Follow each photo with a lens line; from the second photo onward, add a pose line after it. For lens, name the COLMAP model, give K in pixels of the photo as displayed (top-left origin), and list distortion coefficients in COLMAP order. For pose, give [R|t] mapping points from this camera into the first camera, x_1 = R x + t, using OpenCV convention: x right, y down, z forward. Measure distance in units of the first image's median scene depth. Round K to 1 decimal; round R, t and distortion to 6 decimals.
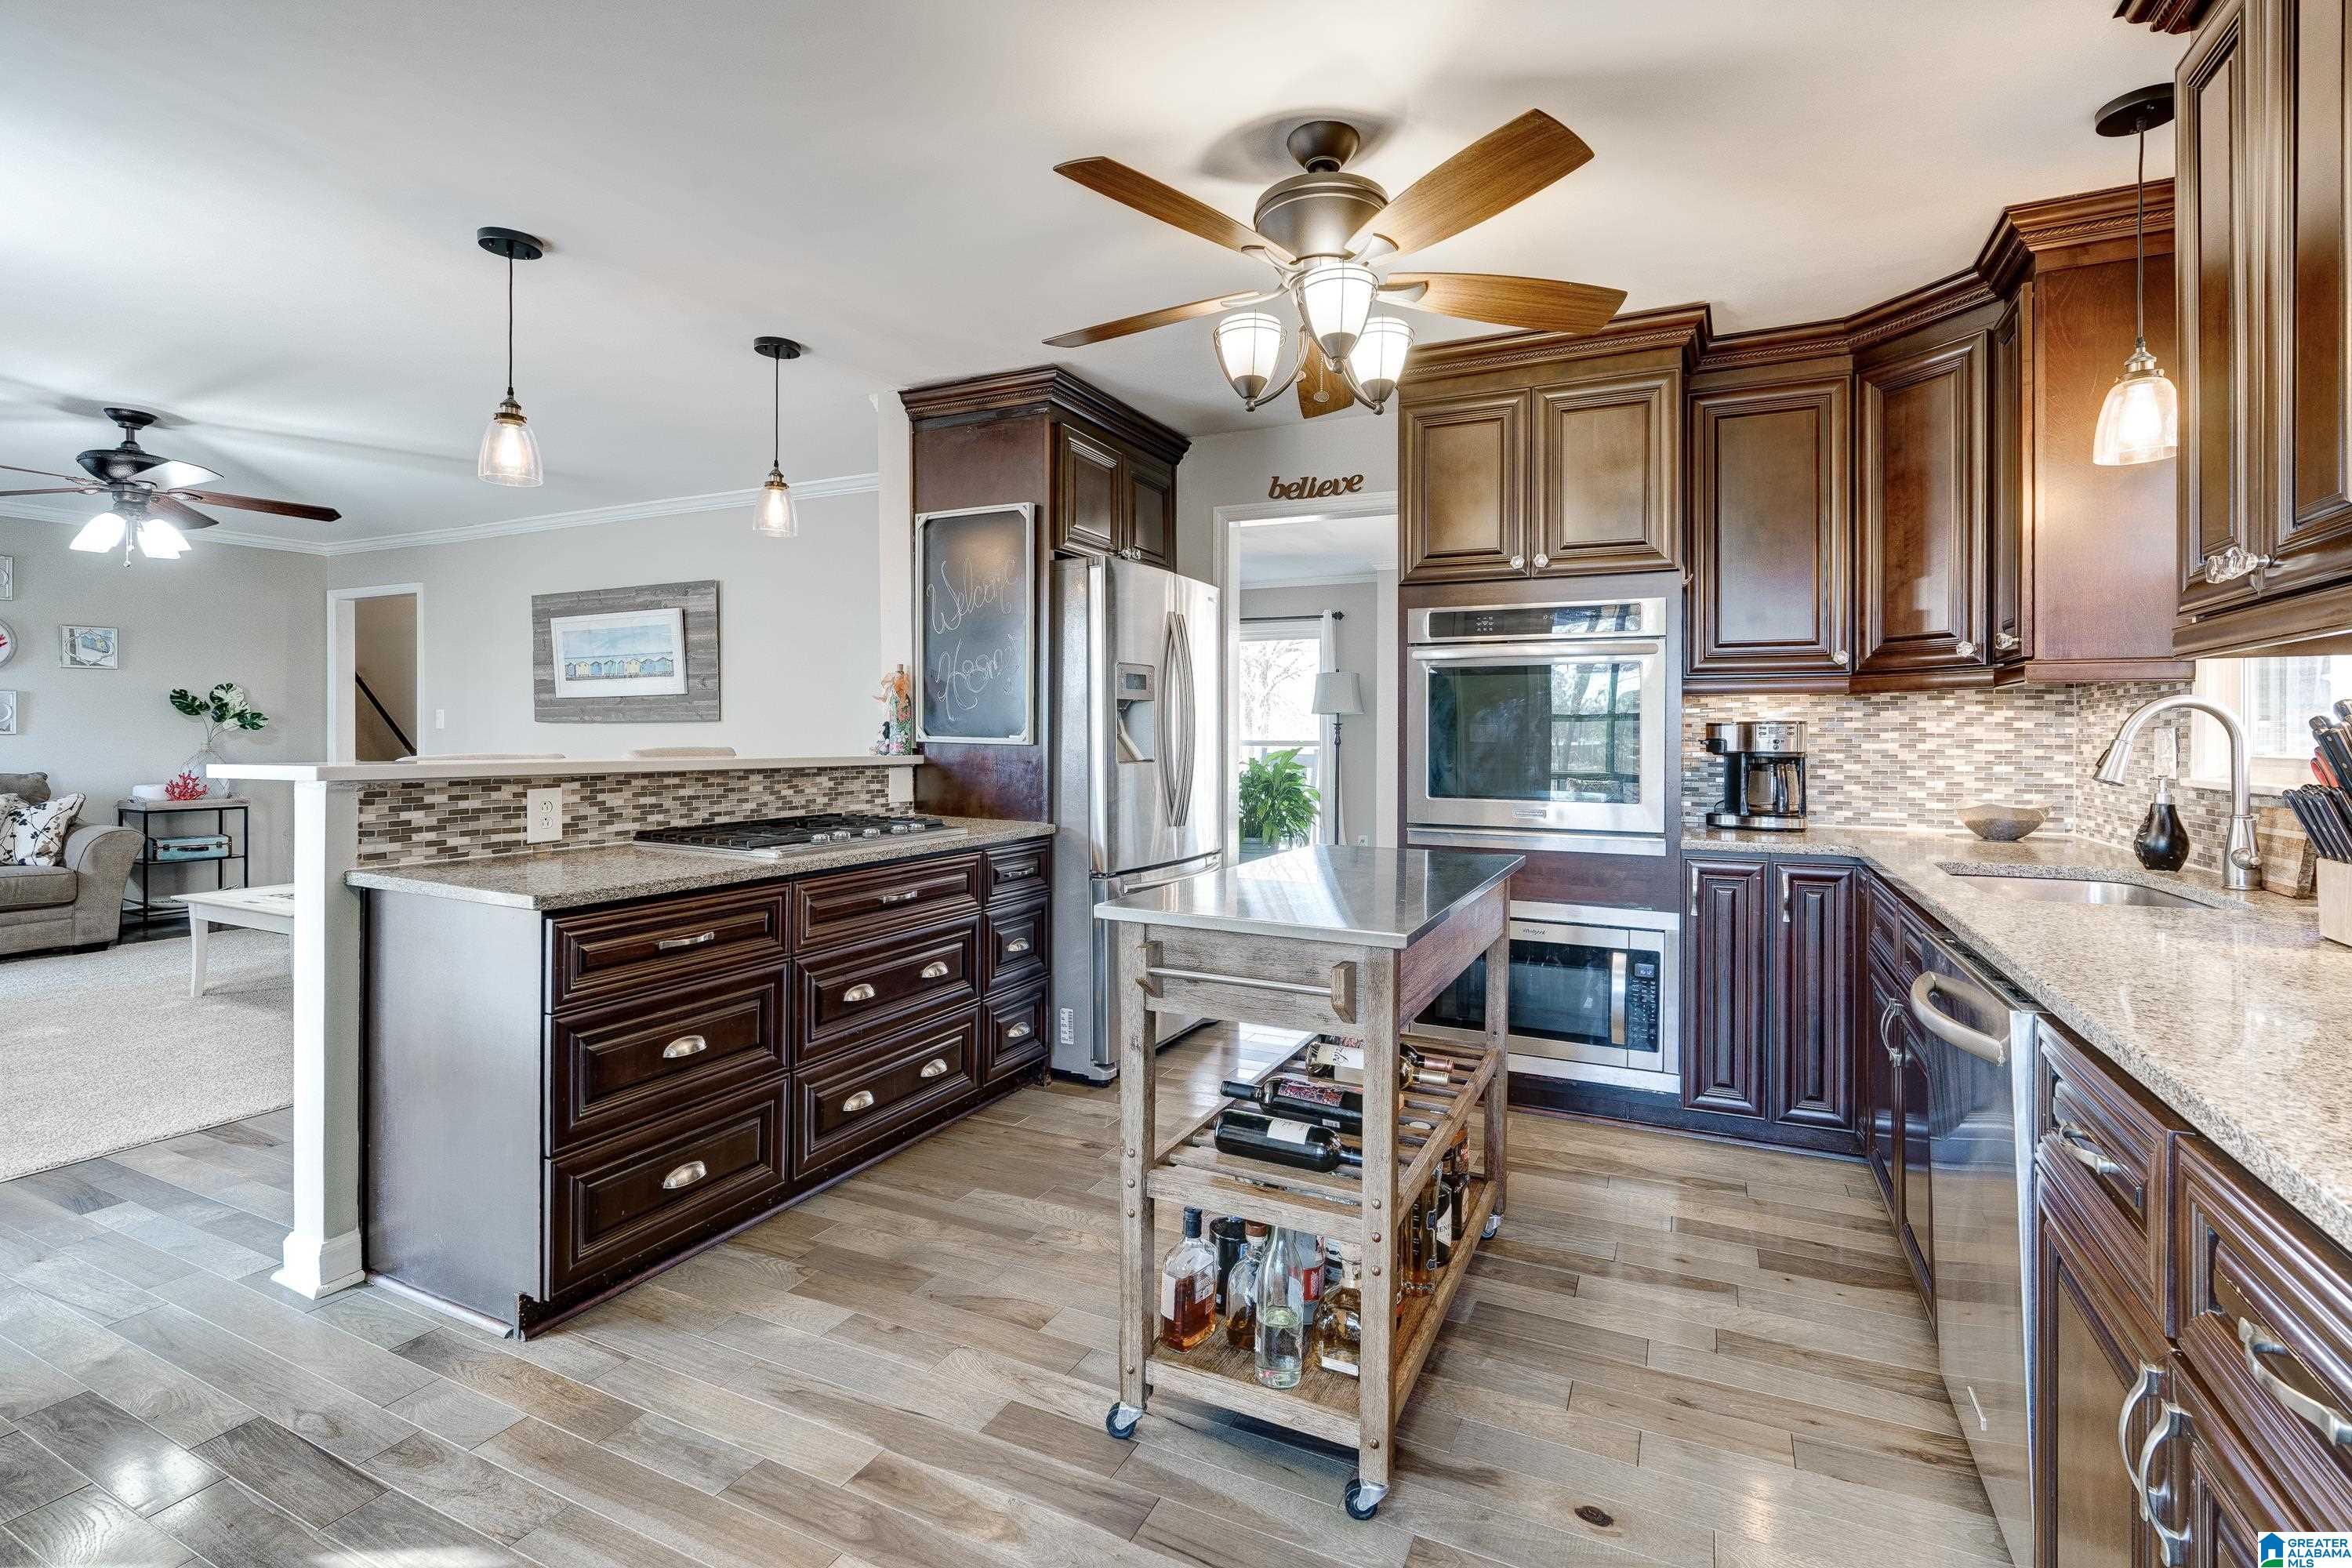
lens RADIAL K [[1085.9, 0, 1178.1], [0, 1085.9, 742.1], [0, 0, 1]] dist [-0.000782, 0.000530]
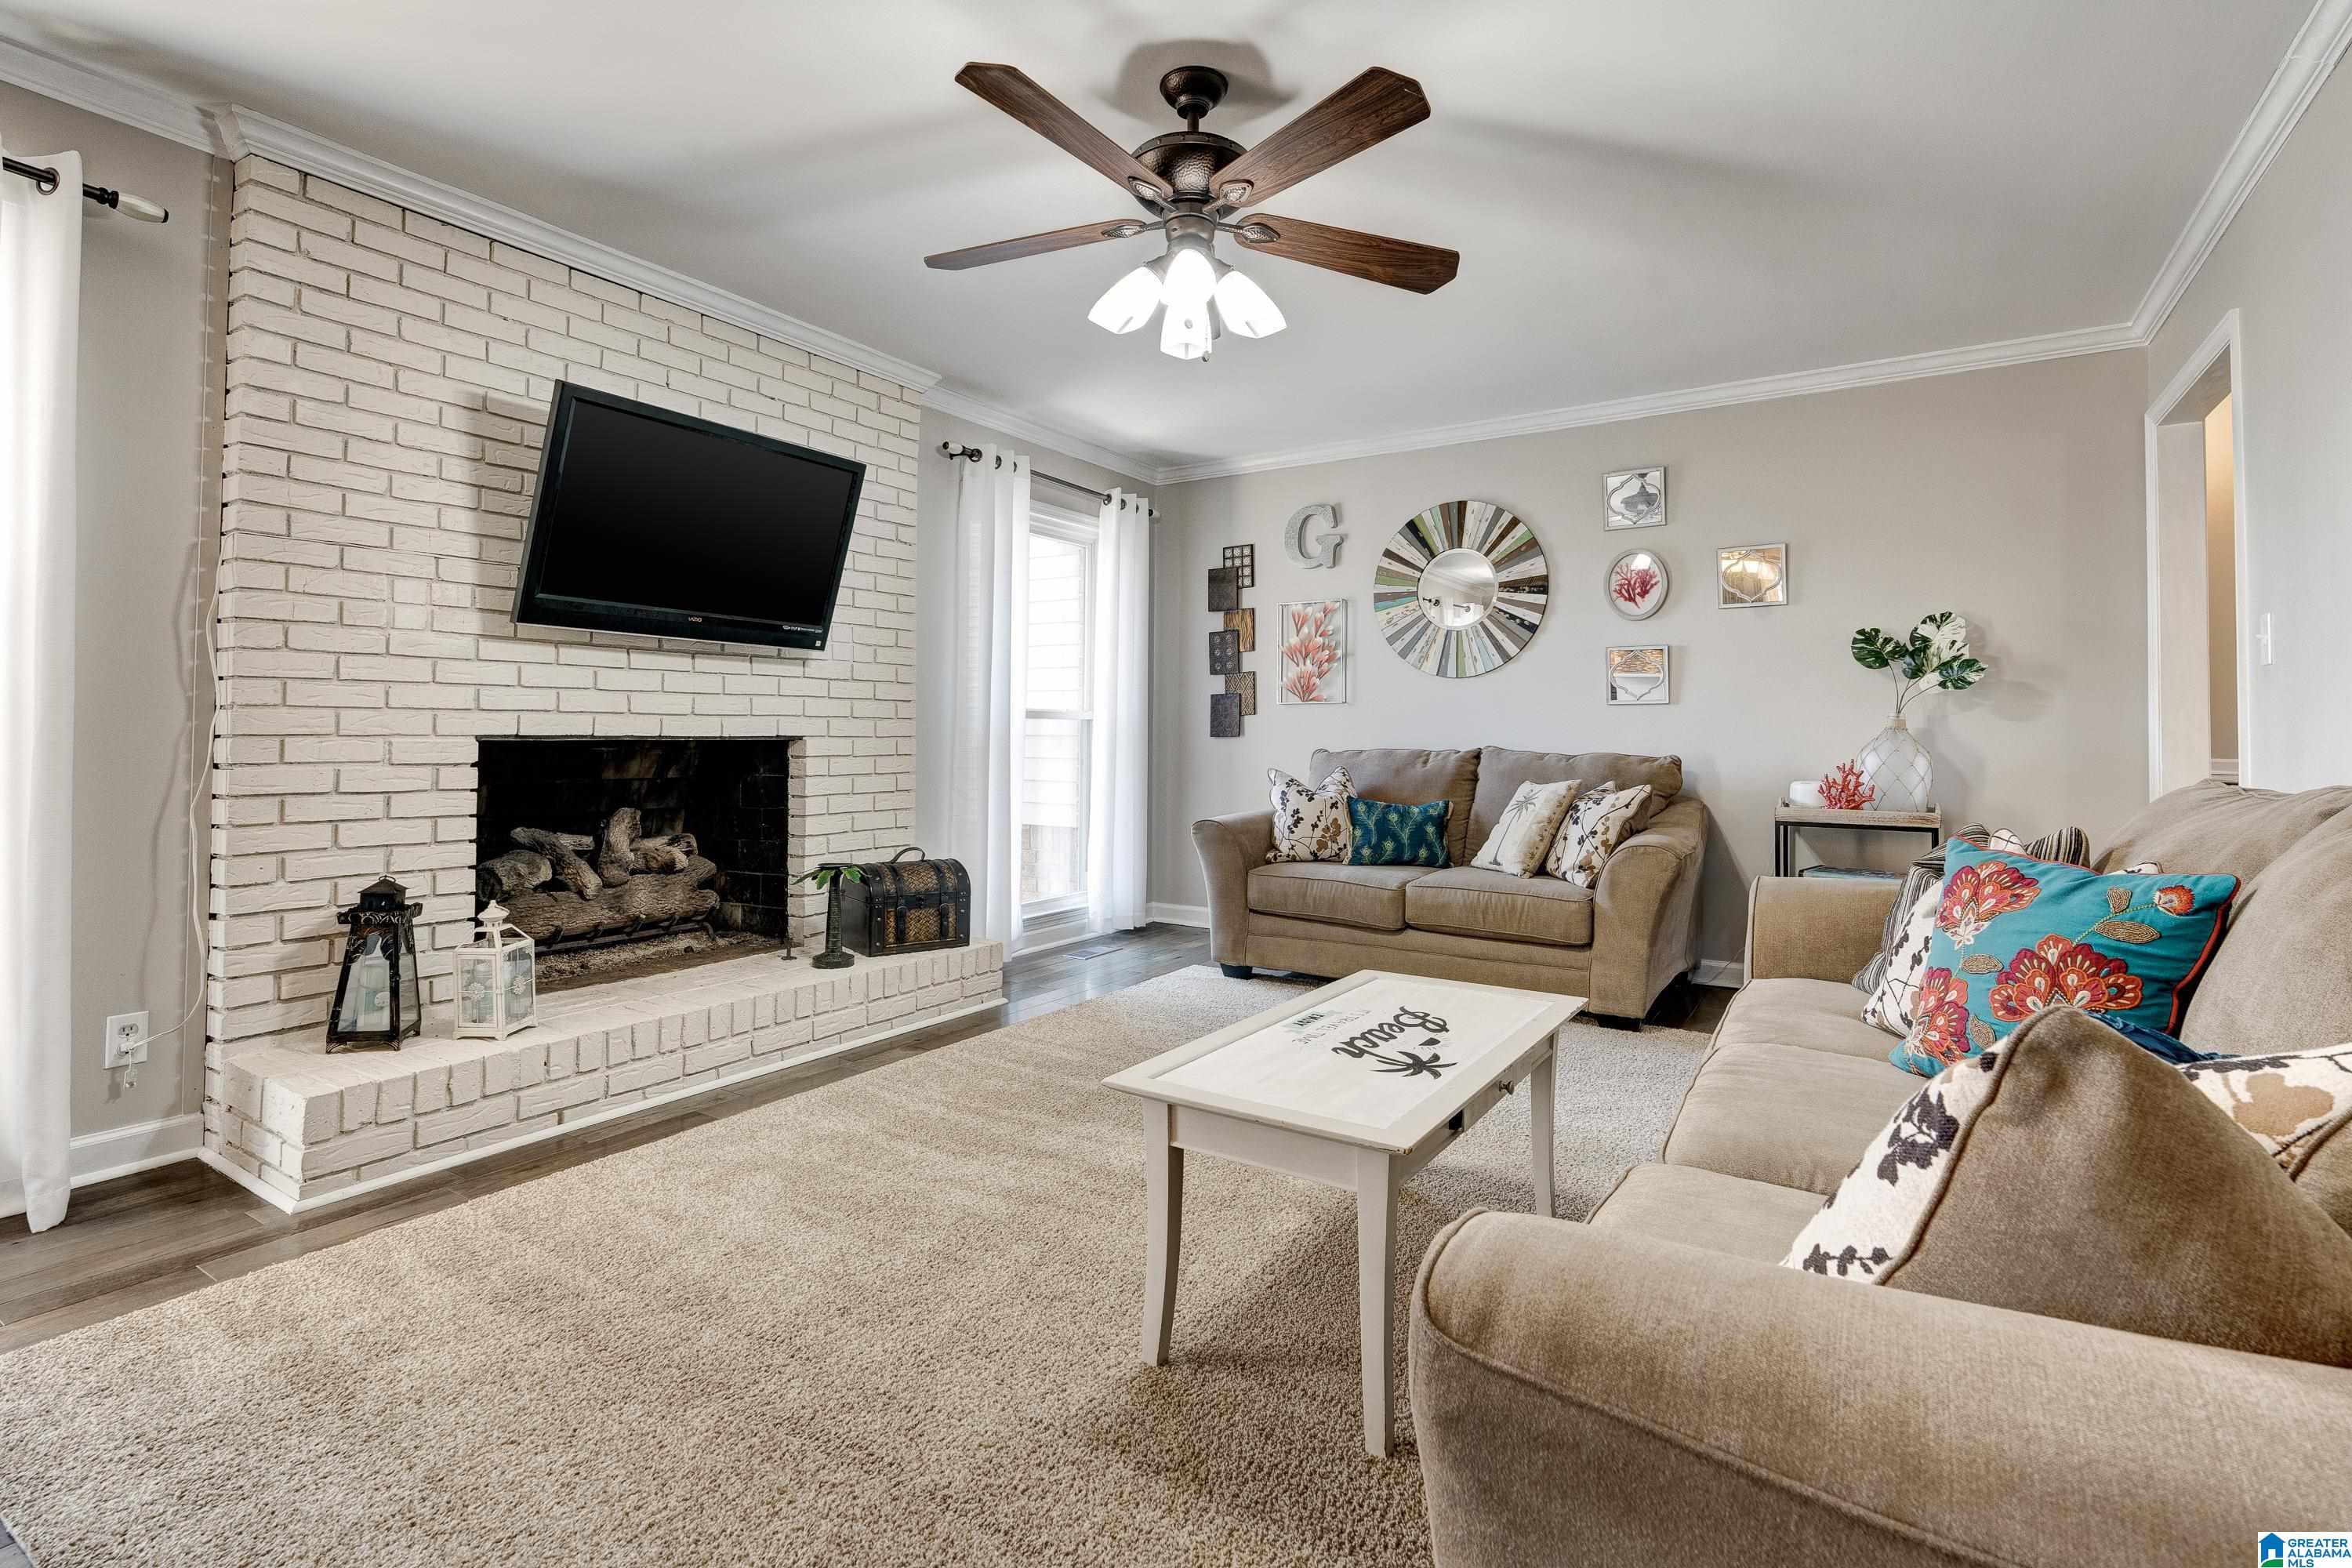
lens RADIAL K [[1095.2, 0, 1188.3], [0, 1095.2, 716.4], [0, 0, 1]] dist [-0.010552, -0.000083]
pose [[-0.100749, -0.023875, -0.994625, -0.309536], [-0.017668, 0.999597, -0.022205, 0.024788], [0.994755, 0.015336, -0.101131, 0.783544]]
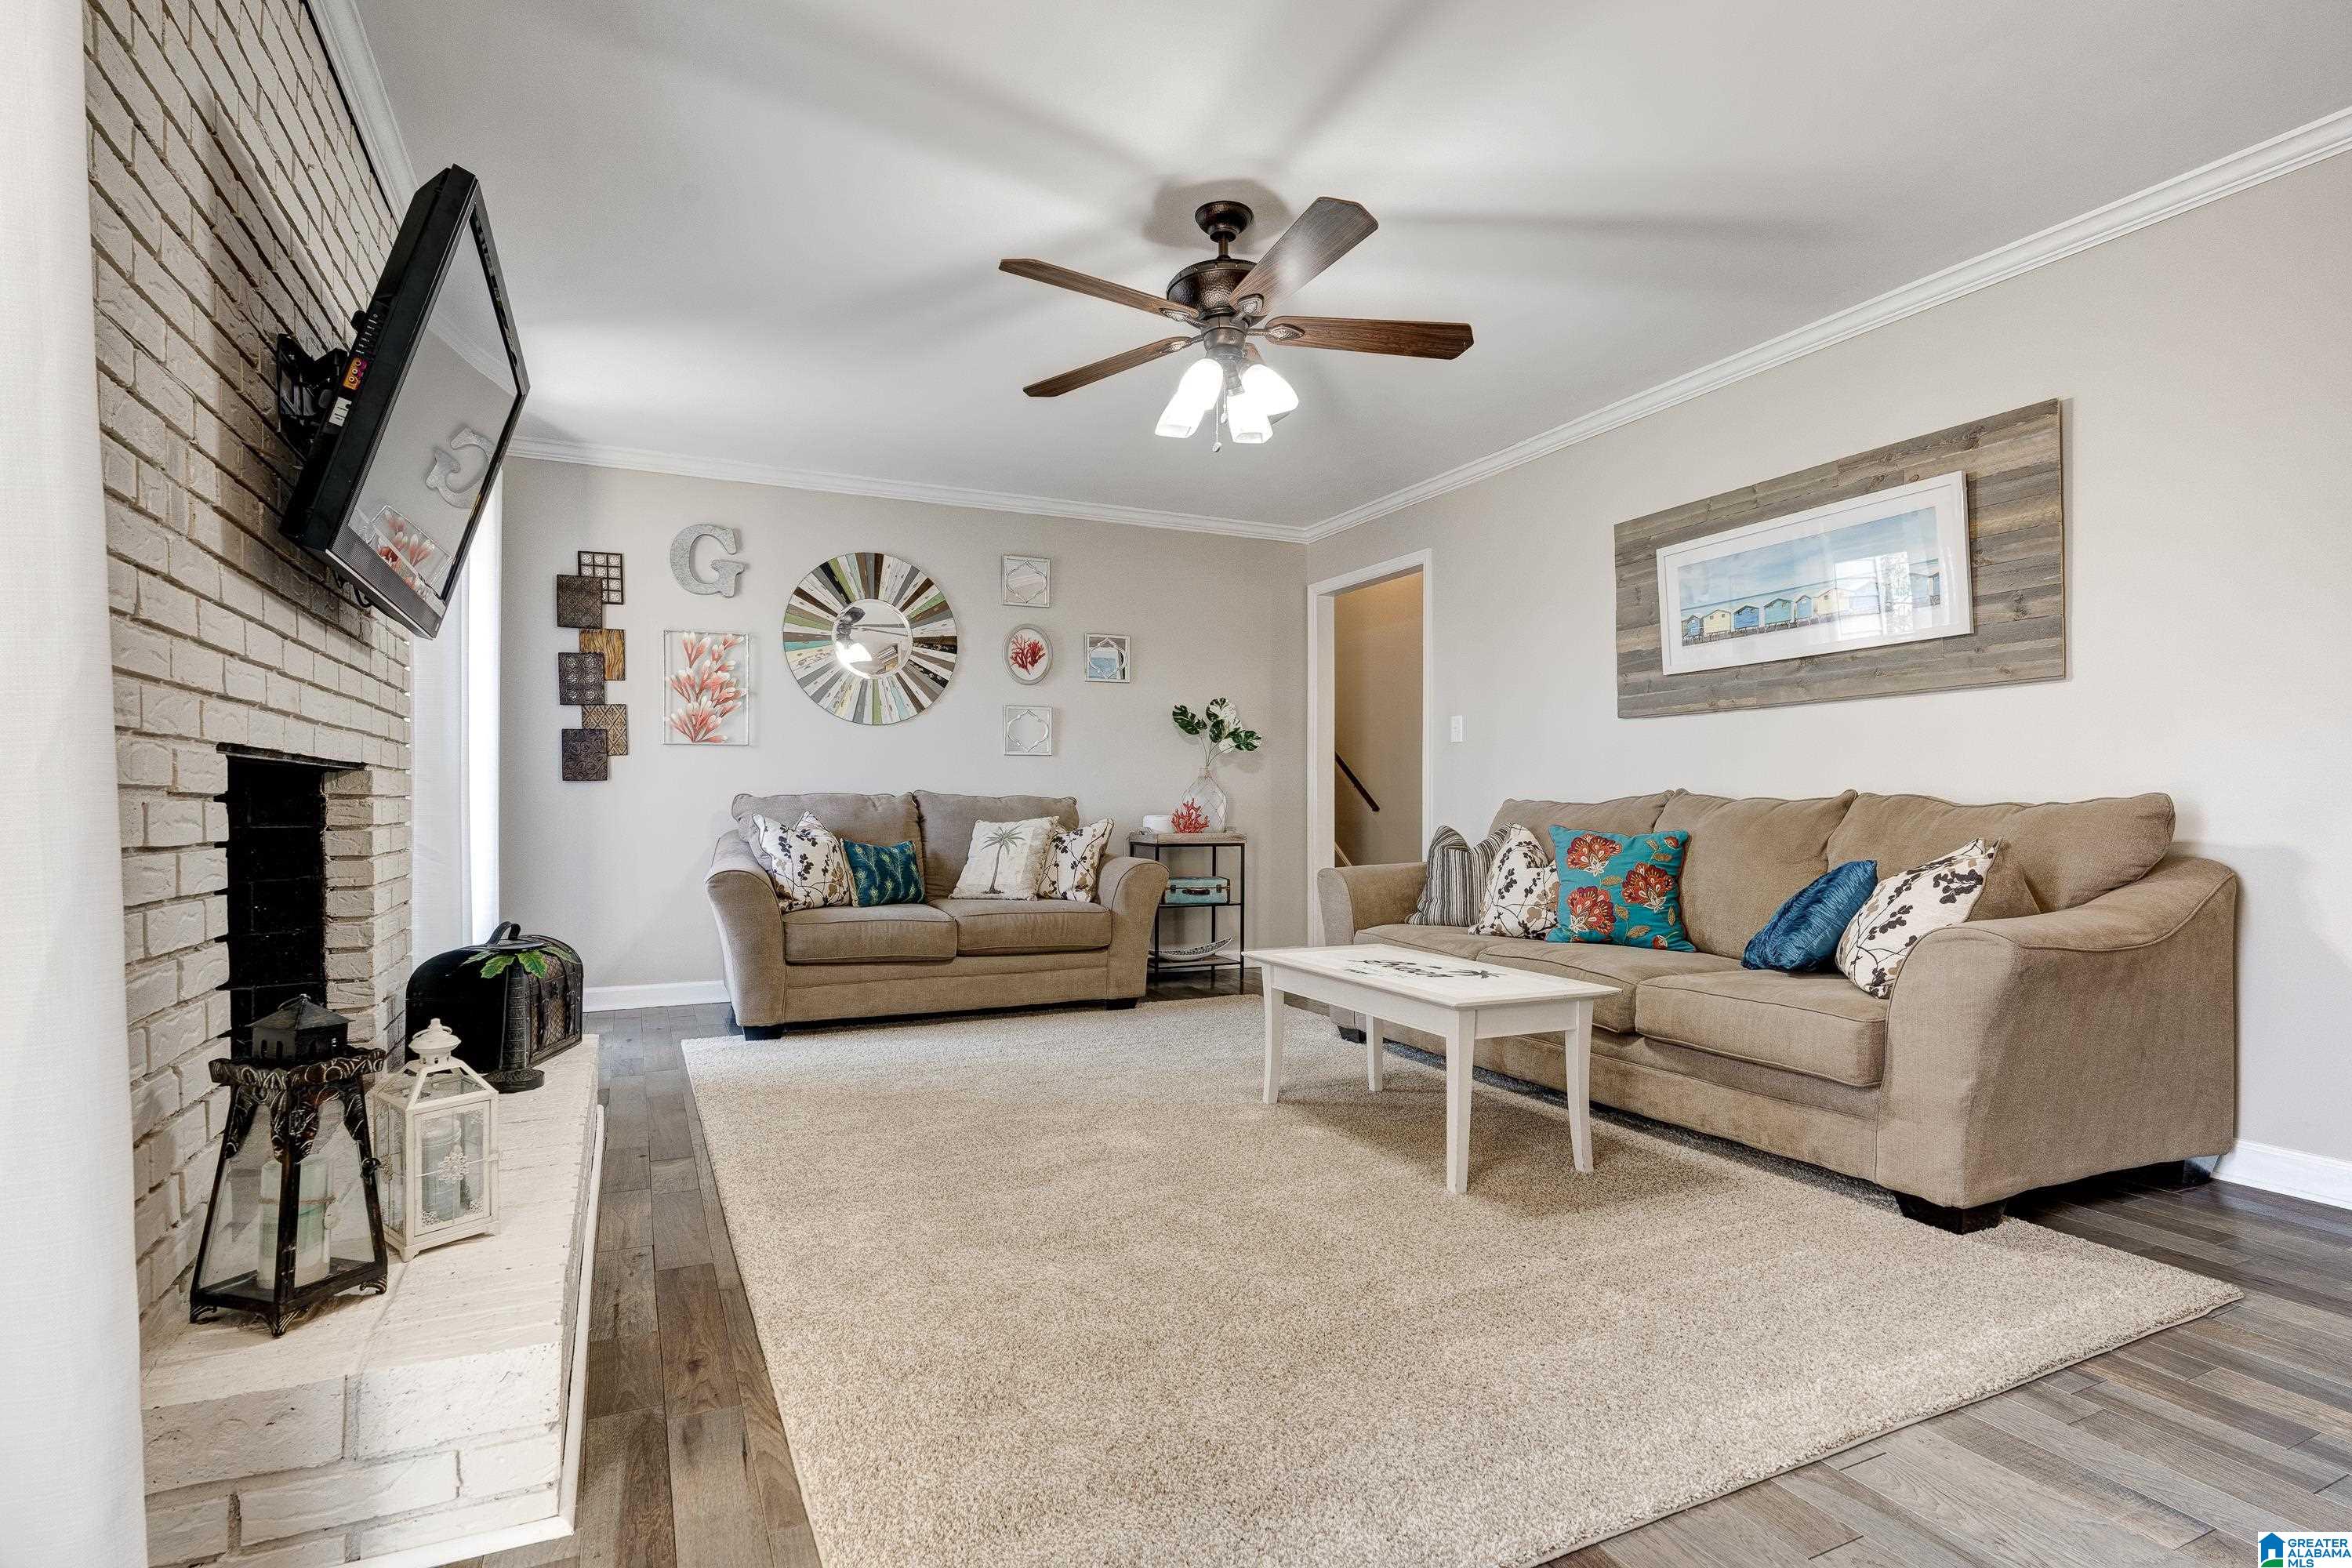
lens RADIAL K [[1155.2, 0, 1169.6], [0, 1155.2, 813.8], [0, 0, 1]] dist [-0.000290, 0.000049]
pose [[0.782945, 0.000550, -0.622090, -0.412911], [-0.003278, 0.999989, -0.003241, 0.046188], [0.622082, 0.004577, 0.782939, 0.322968]]
